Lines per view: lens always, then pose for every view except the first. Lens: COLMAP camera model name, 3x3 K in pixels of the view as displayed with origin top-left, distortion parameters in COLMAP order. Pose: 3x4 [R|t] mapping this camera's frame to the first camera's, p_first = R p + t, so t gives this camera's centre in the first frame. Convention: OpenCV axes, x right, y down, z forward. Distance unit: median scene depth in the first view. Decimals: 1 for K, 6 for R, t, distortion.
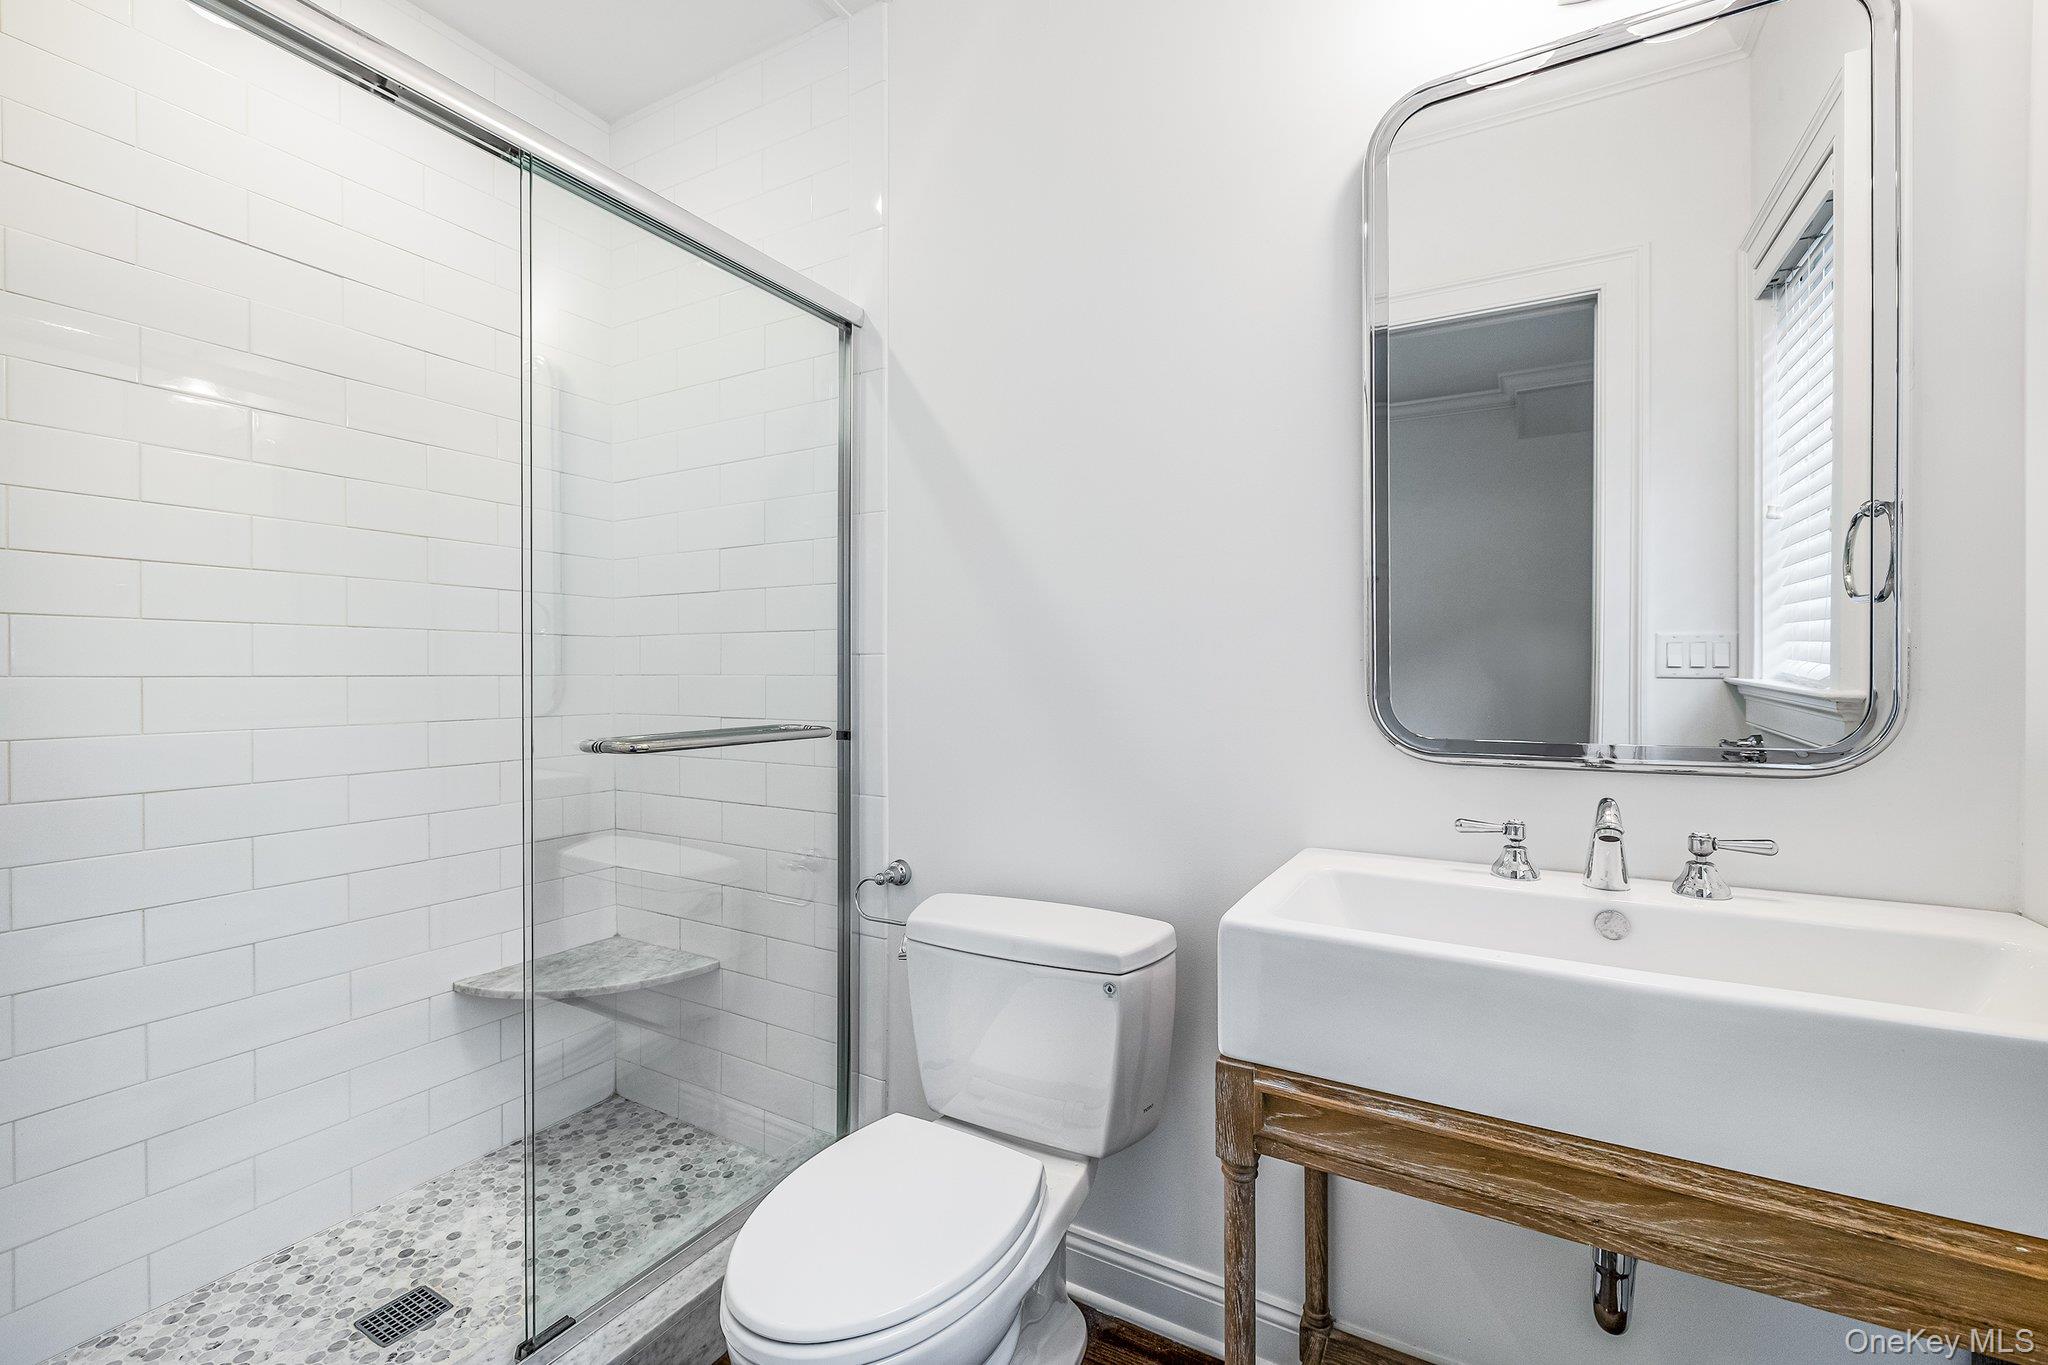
lens RADIAL K [[862.8, 0, 1024.0], [0, 862.8, 682.5], [0, 0, 1]] dist [-0.002081, -0.000186]
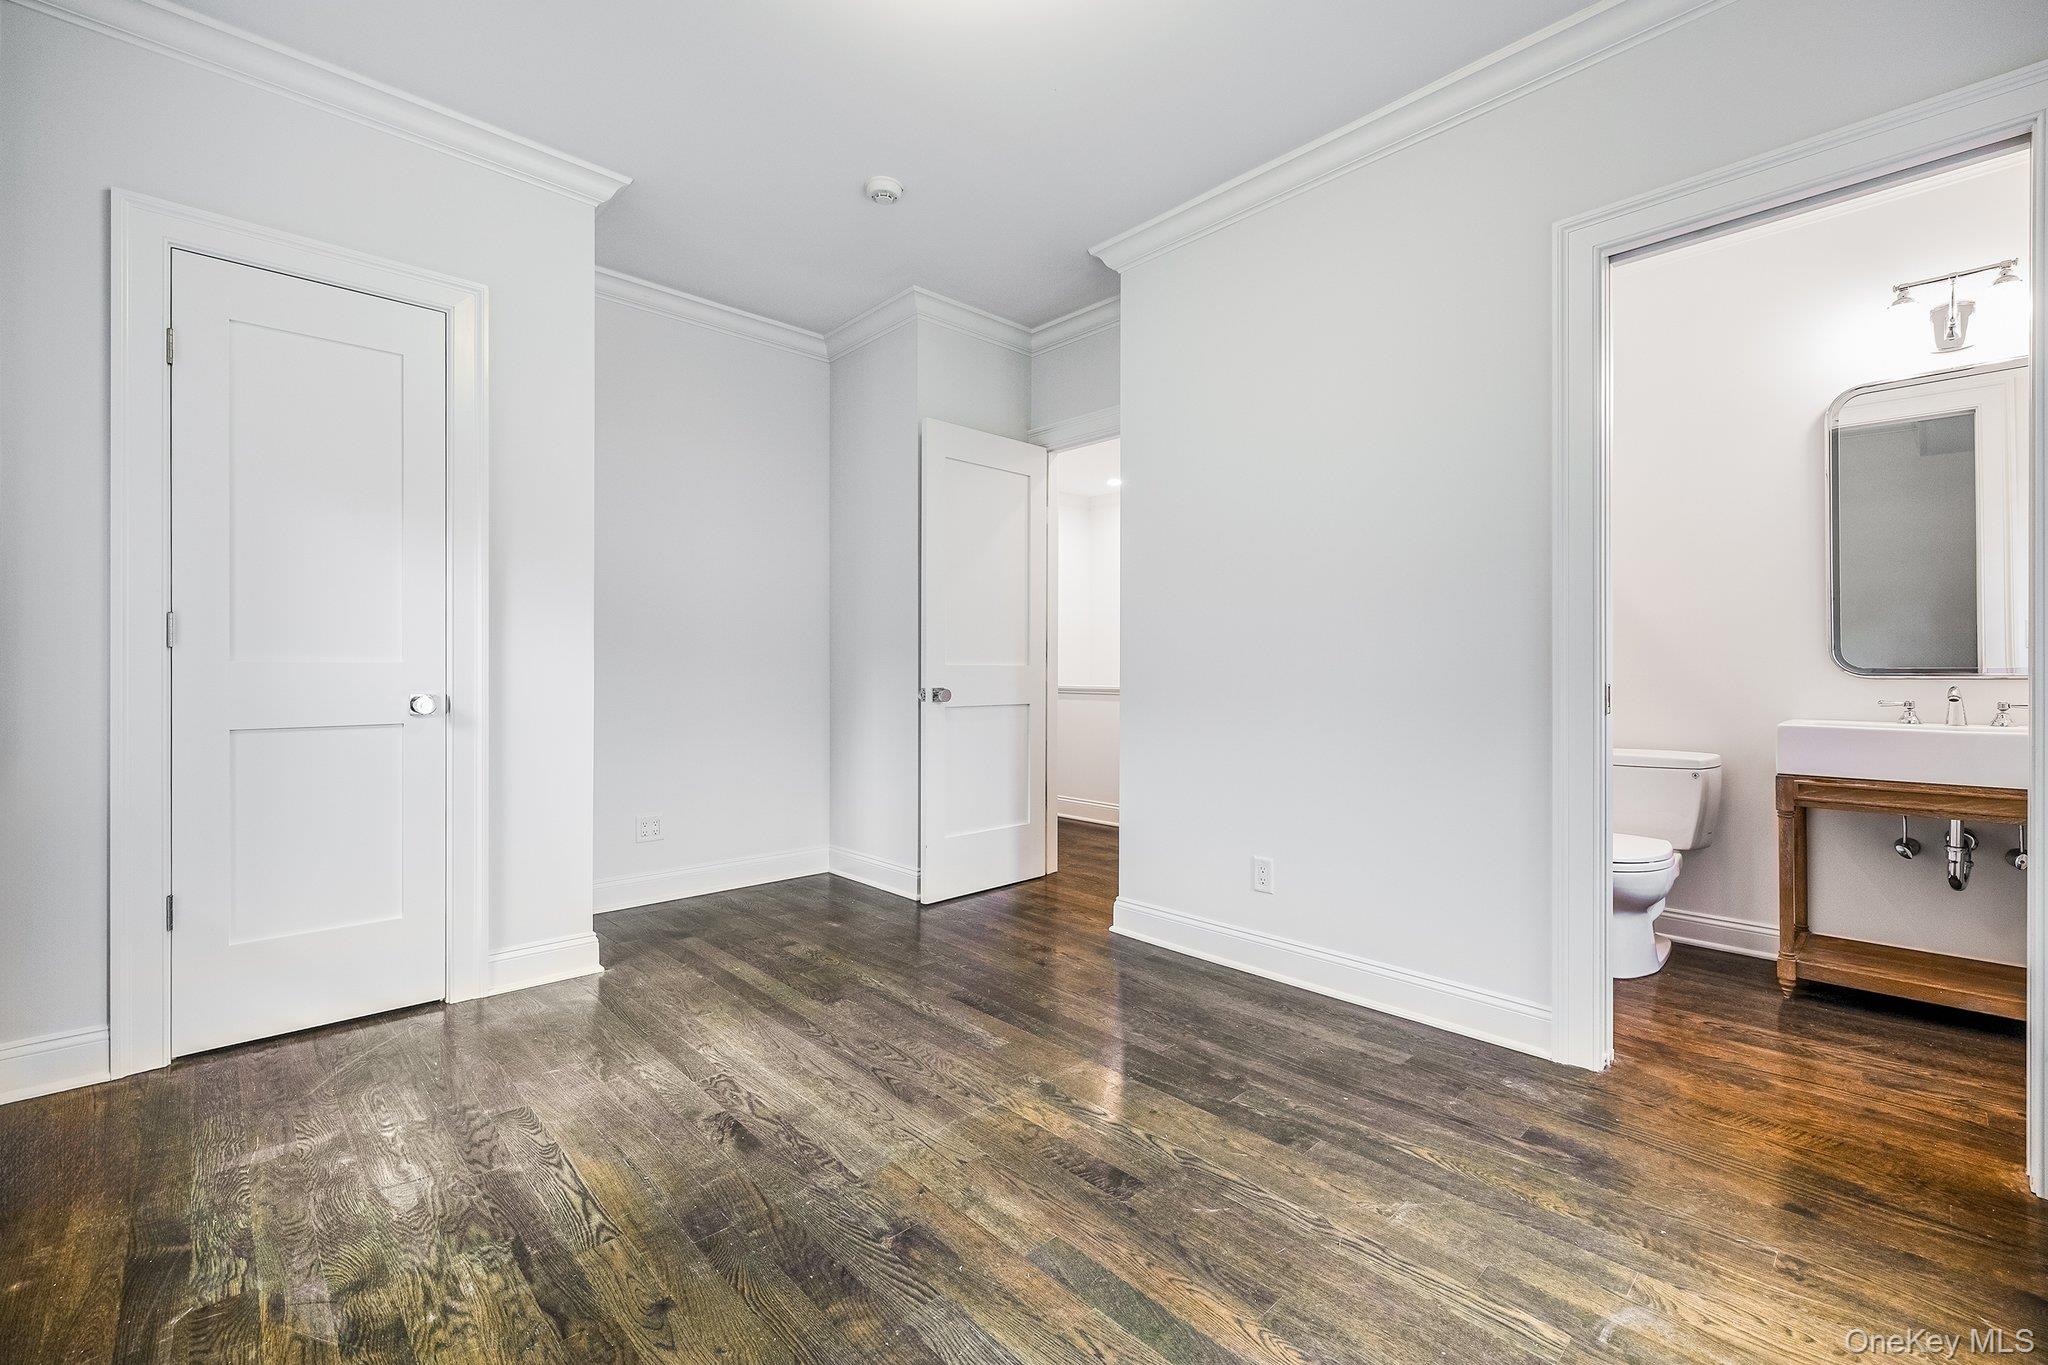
lens RADIAL K [[862.8, 0, 1024.0], [0, 862.8, 682.5], [0, 0, 1]] dist [-0.002081, -0.000186]
pose [[0.958474, 0.001869, -0.285174, -1.172943], [-0.002550, 0.999995, -0.002018, 0.128819], [0.285169, 0.002661, 0.958474, -2.114698]]
